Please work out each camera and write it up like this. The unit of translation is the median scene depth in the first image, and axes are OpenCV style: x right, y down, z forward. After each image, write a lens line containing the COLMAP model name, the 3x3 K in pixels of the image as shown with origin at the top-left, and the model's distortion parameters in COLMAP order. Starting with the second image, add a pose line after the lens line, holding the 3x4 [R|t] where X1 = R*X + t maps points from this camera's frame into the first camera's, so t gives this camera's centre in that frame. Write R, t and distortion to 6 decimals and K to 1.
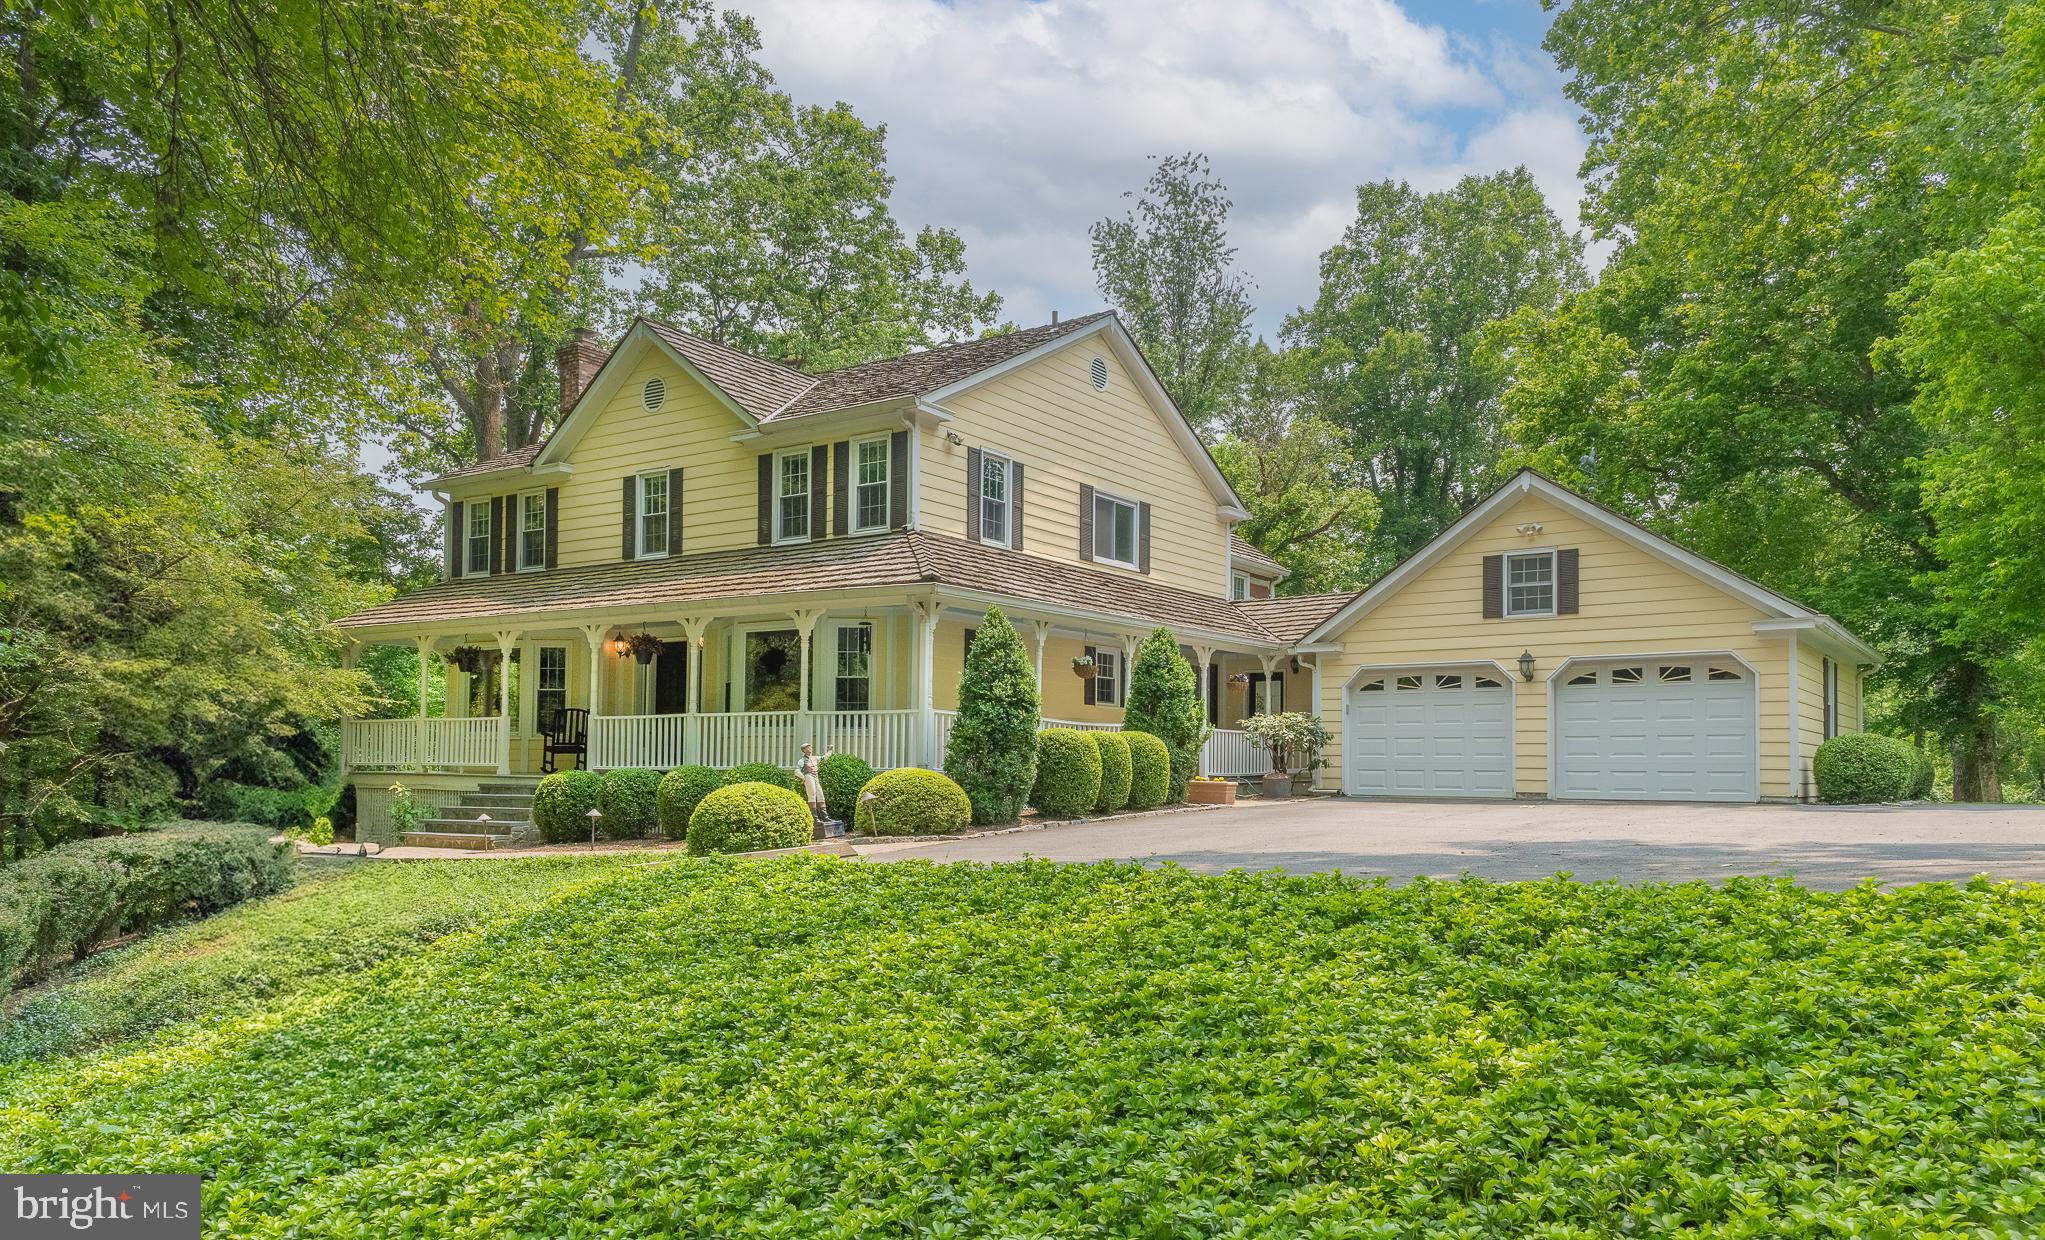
lens RADIAL K [[1377.1, 0, 1006.8], [0, 1377.1, 720.5], [0, 0, 1]] dist [0.090618, -0.000046]
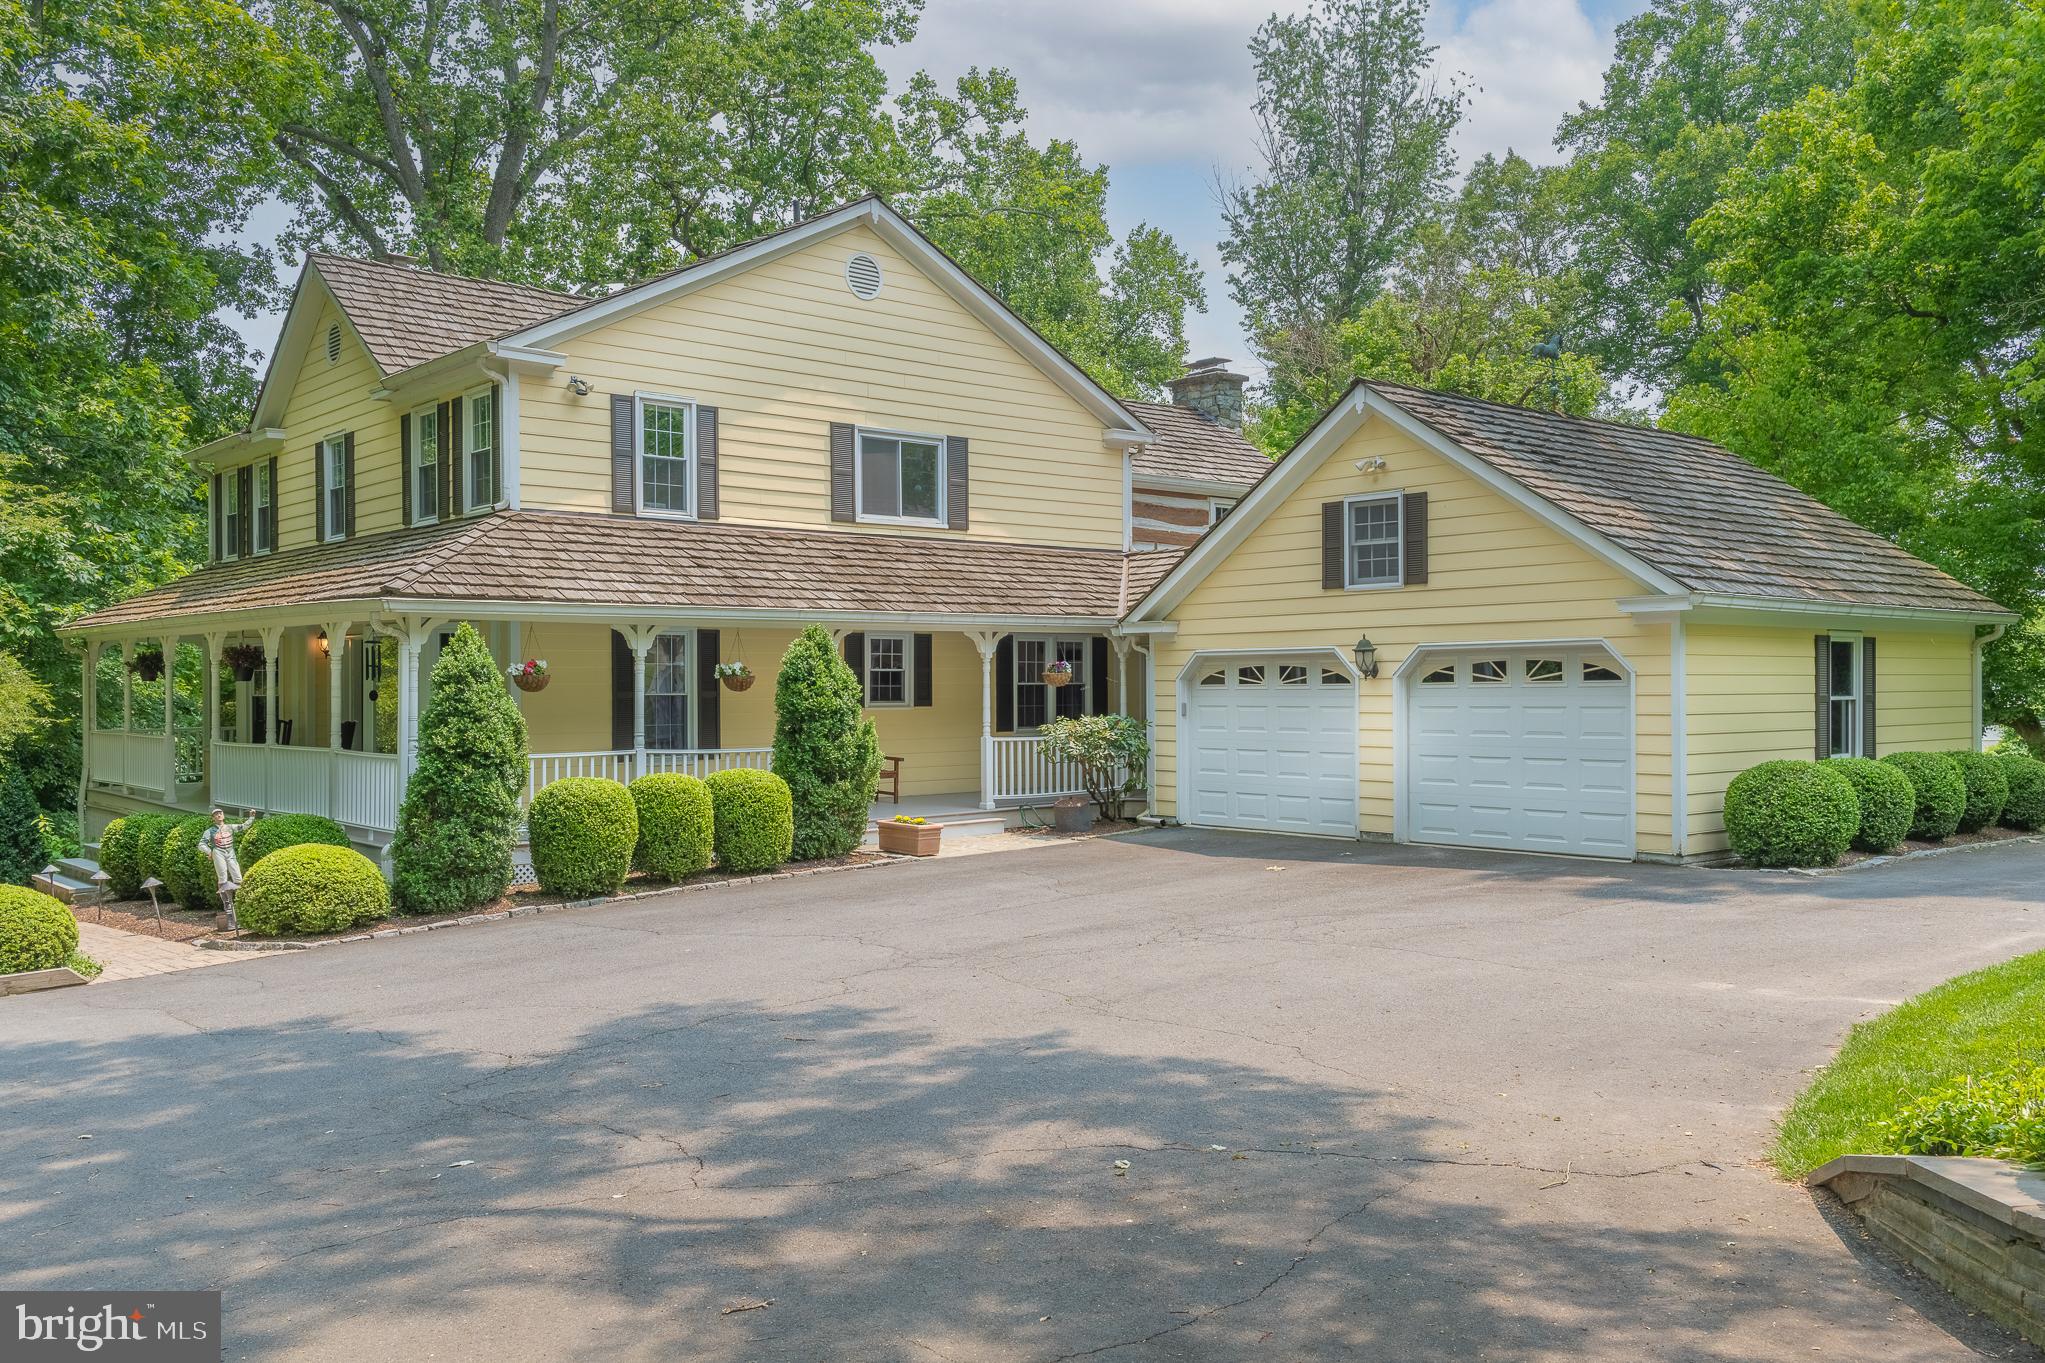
lens RADIAL K [[1625.2, 0, 1022.5], [0, 1625.2, 681.5], [0, 0, 1]] dist [0.079118, -0.128268]
pose [[0.972225, -0.015924, -0.233504, 0.392712], [0.023685, 0.999255, 0.030468, -0.055626], [0.232845, -0.035153, 0.971878, 0.142512]]
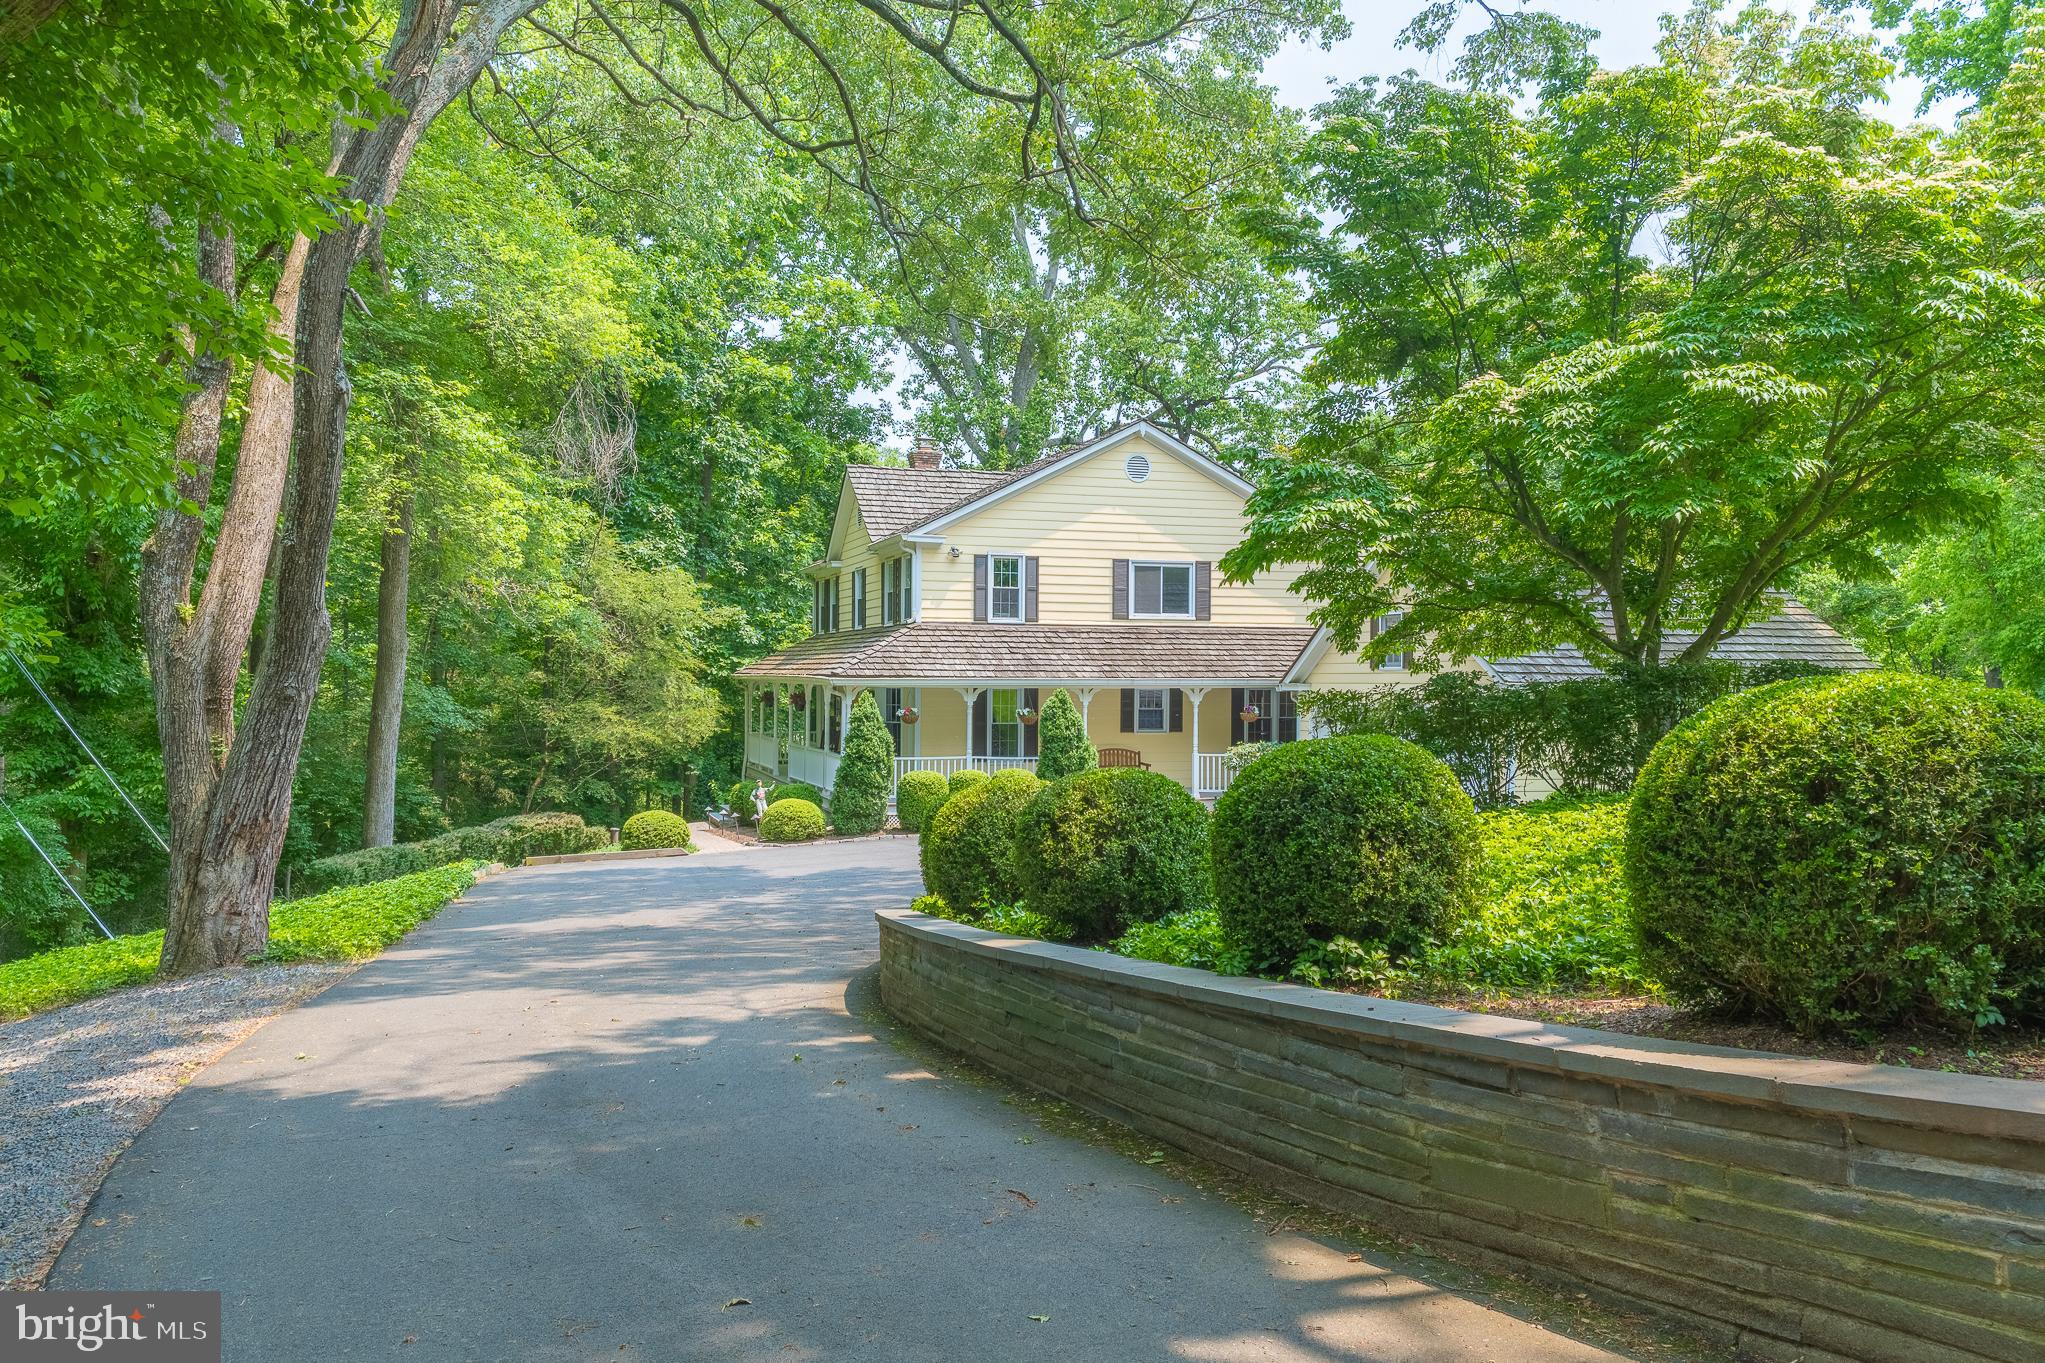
lens RADIAL K [[1607.4, 0, 1022.5], [0, 1607.4, 681.5], [0, 0, 1]] dist [-0.000363, -0.000111]
pose [[0.796320, -0.005484, -0.604851, 0.937993], [0.024522, 0.999430, 0.023223, -0.102031], [0.604378, -0.033325, 0.796000, -0.244484]]
